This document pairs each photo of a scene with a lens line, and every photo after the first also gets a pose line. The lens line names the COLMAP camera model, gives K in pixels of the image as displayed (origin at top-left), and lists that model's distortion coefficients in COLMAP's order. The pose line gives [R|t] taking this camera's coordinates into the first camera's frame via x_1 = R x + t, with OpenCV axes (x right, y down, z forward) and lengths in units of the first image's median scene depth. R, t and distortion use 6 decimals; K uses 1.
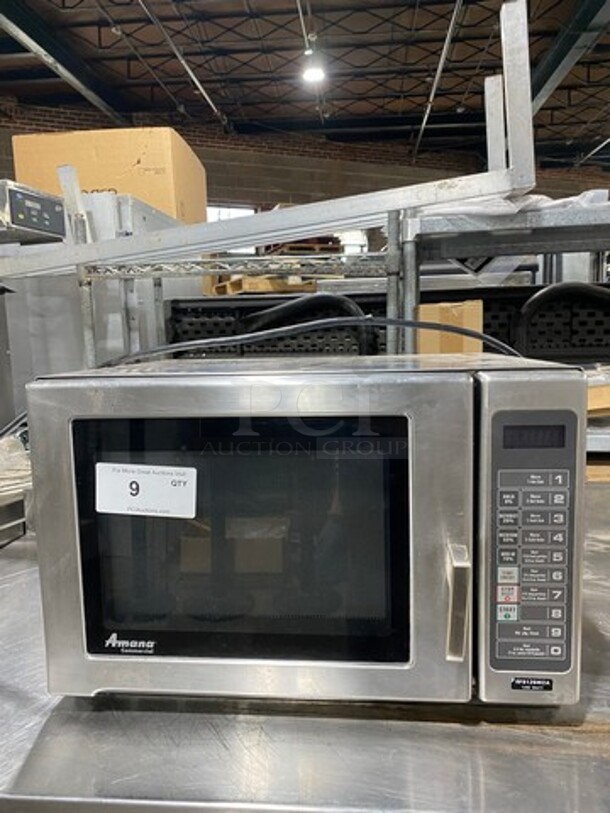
lens RADIAL K [[626.7, 0, 306.8], [0, 626.7, 409.1], [0, 0, 1]] dist [0.006387, -0.000193]
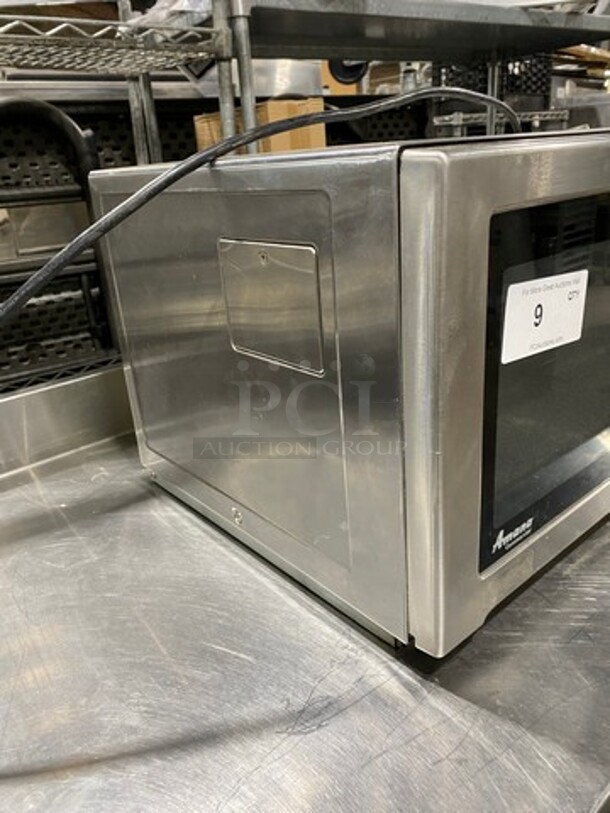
lens RADIAL K [[626.7, 0, 303.9], [0, 626.7, 400.9], [0, 0, 1]] dist [0.006387, -0.000193]
pose [[0.708089, -0.271693, 0.651761, -0.967562], [0.129922, 0.957384, 0.257945, 0.010657], [-0.694068, -0.097970, 0.713212, 0.733942]]
